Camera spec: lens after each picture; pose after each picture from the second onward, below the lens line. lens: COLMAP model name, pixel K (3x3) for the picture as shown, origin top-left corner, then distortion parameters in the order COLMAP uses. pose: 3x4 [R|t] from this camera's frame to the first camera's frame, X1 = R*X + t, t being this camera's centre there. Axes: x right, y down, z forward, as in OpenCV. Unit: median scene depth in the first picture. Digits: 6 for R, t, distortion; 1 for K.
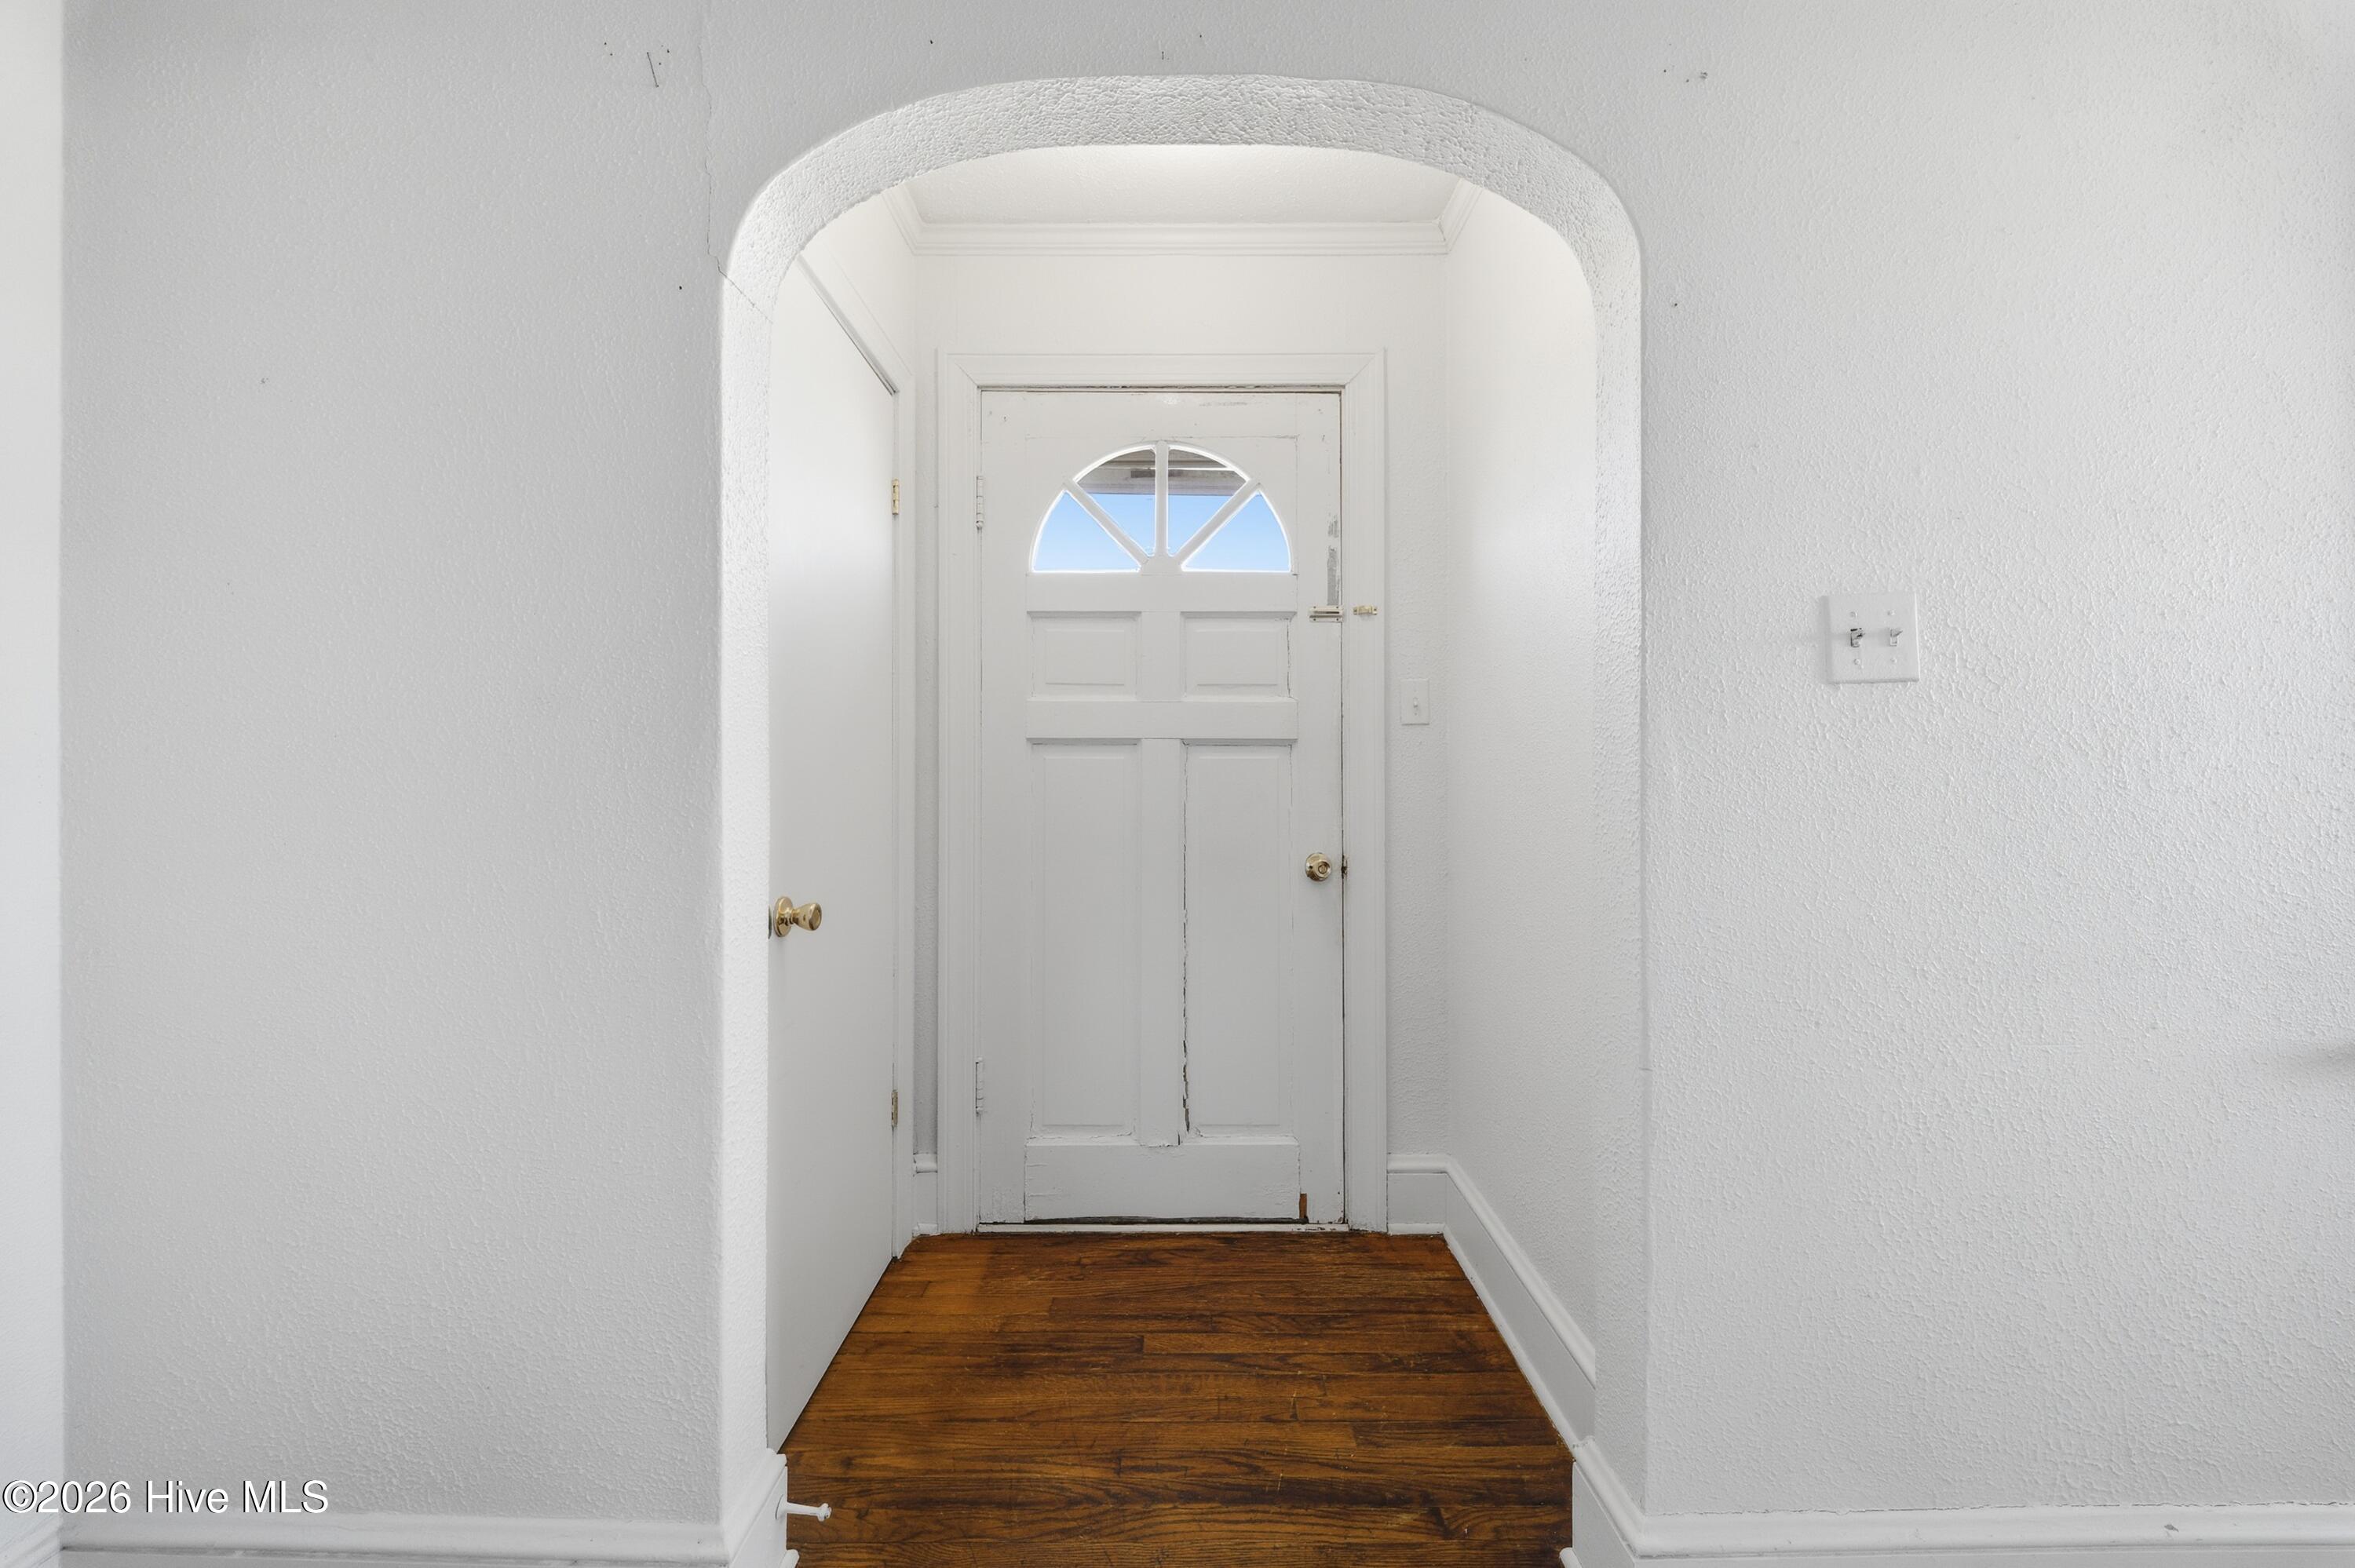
lens RADIAL K [[823.1, 0, 1177.4], [0, 823.1, 781.6], [0, 0, 1]] dist [-0.006975, -0.002048]
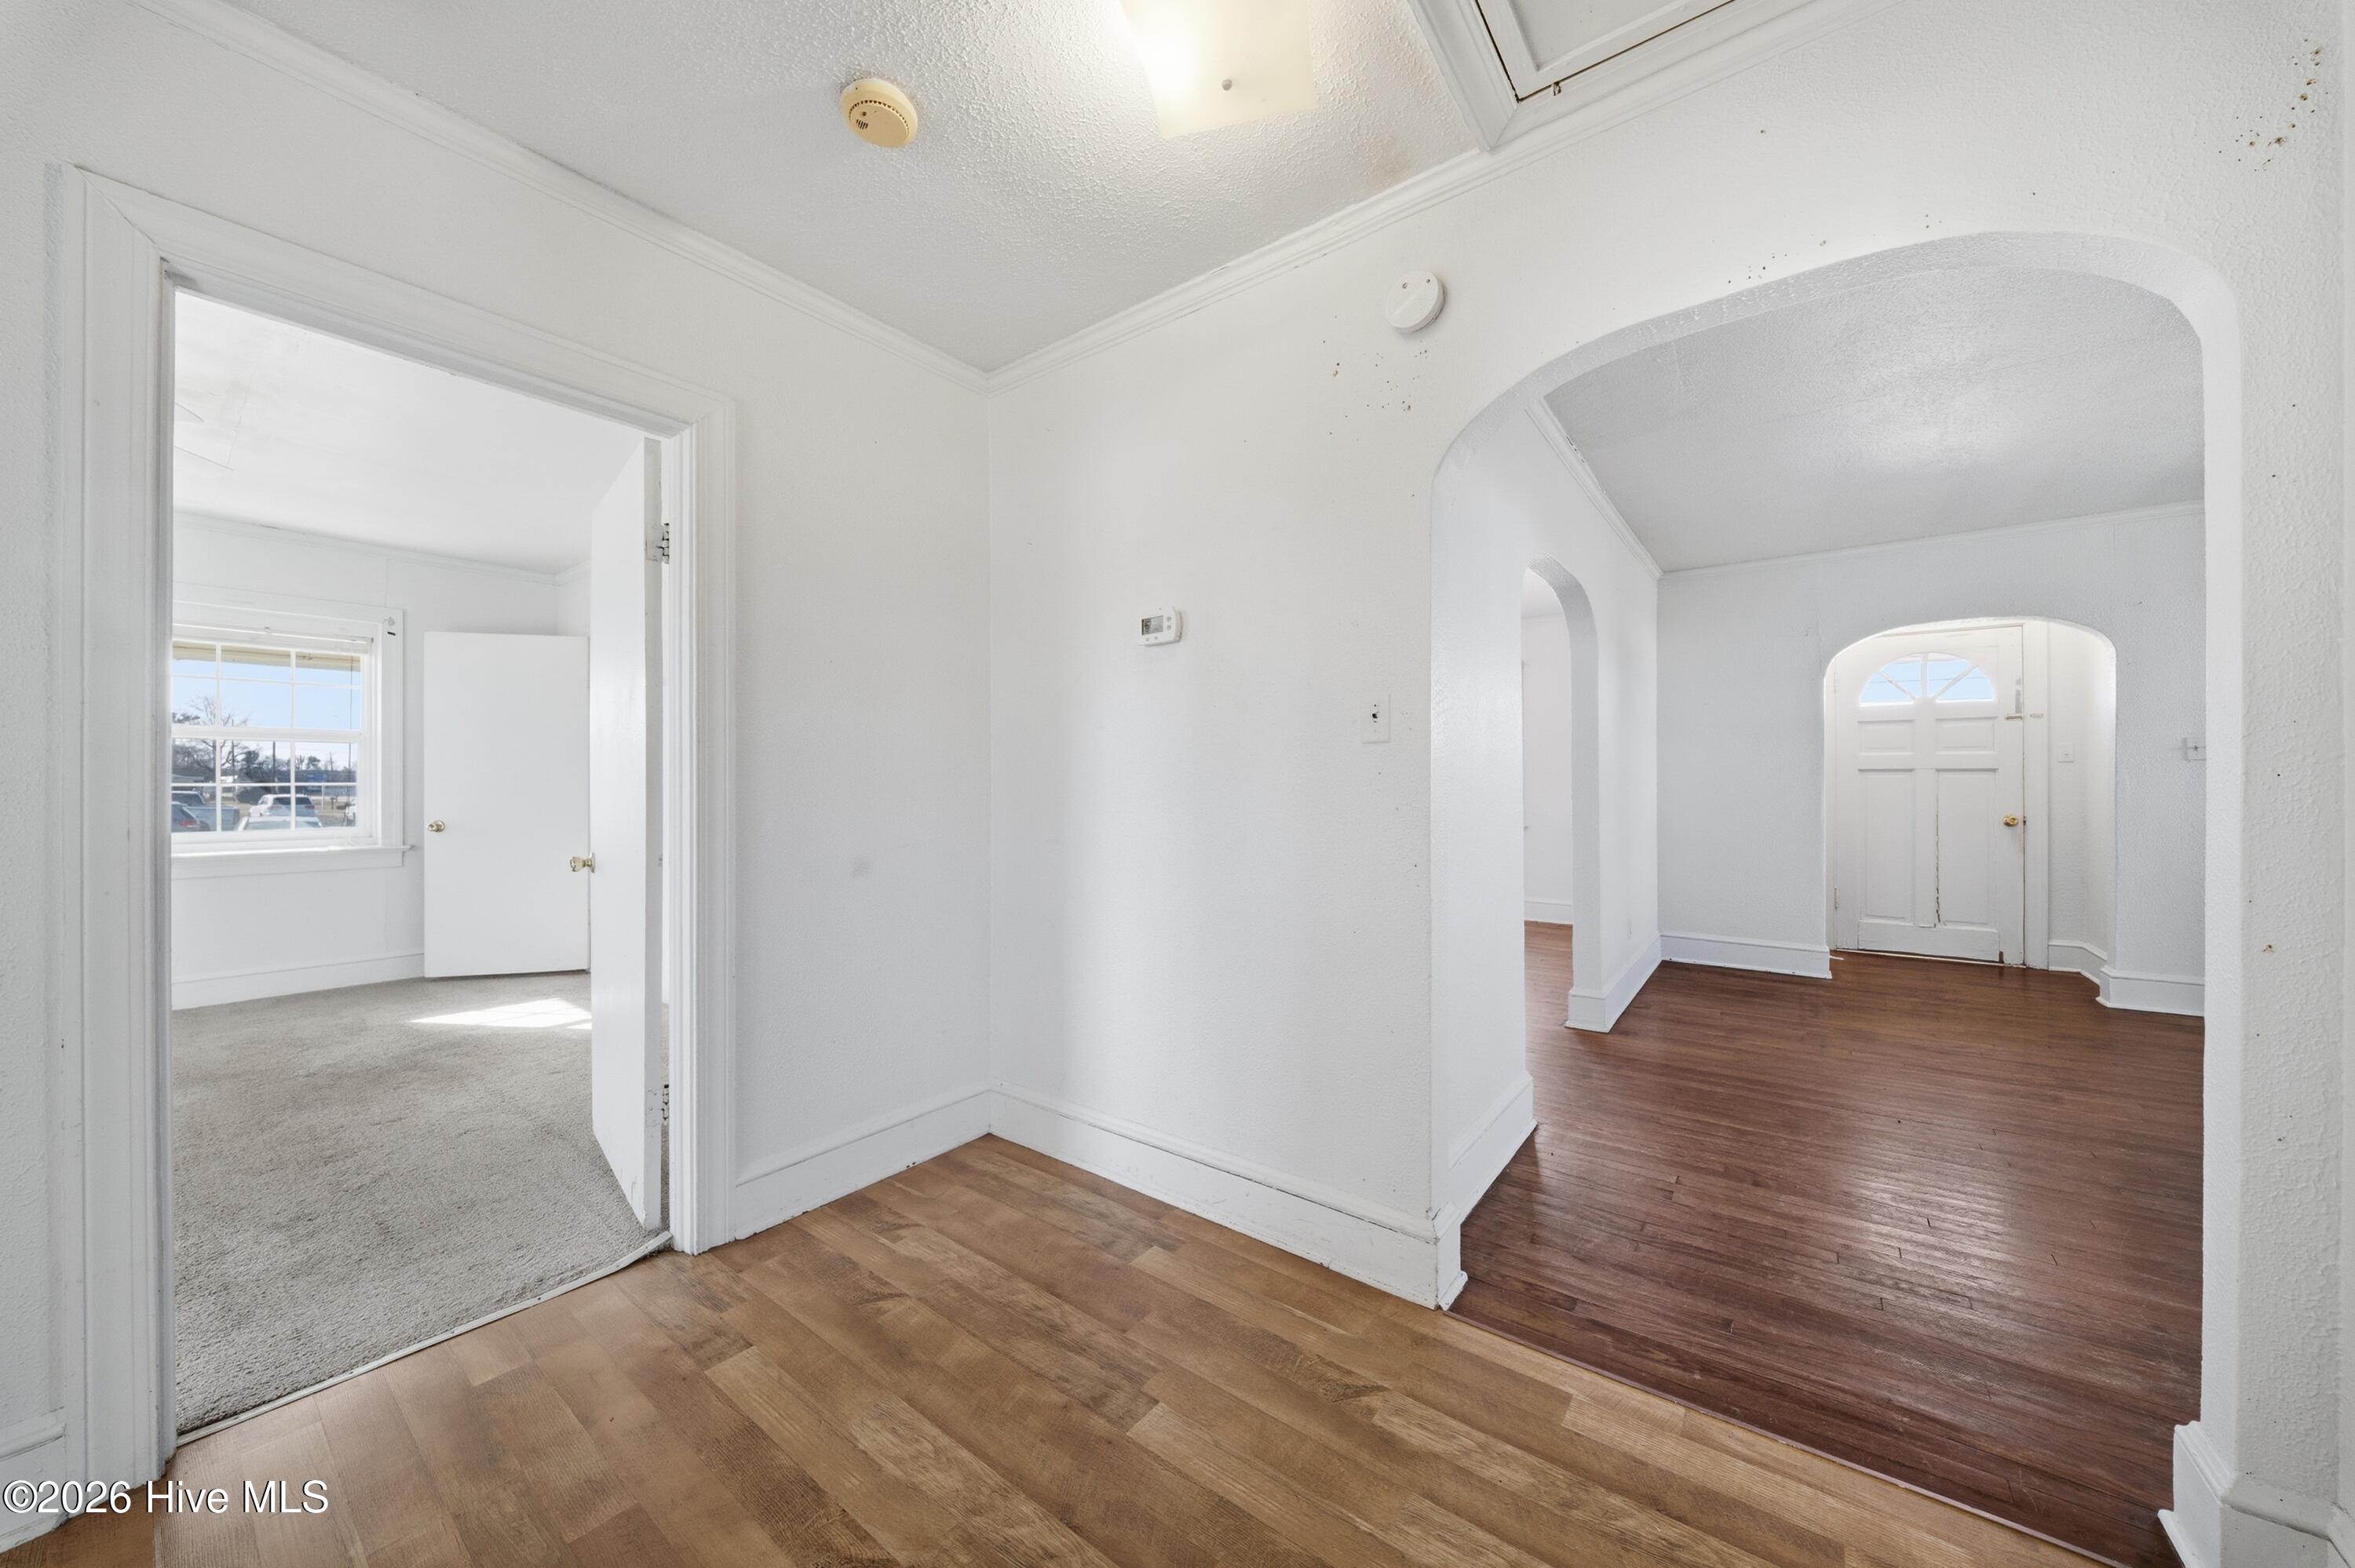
lens RADIAL K [[823.1, 0, 1181.7], [0, 823.1, 781.2], [0, 0, 1]] dist [-0.006975, -0.002048]
pose [[0.793091, -0.000167, -0.609103, -0.307487], [-0.000837, 0.999999, -0.001365, -0.008159], [0.609102, 0.001592, 0.793090, -2.438682]]
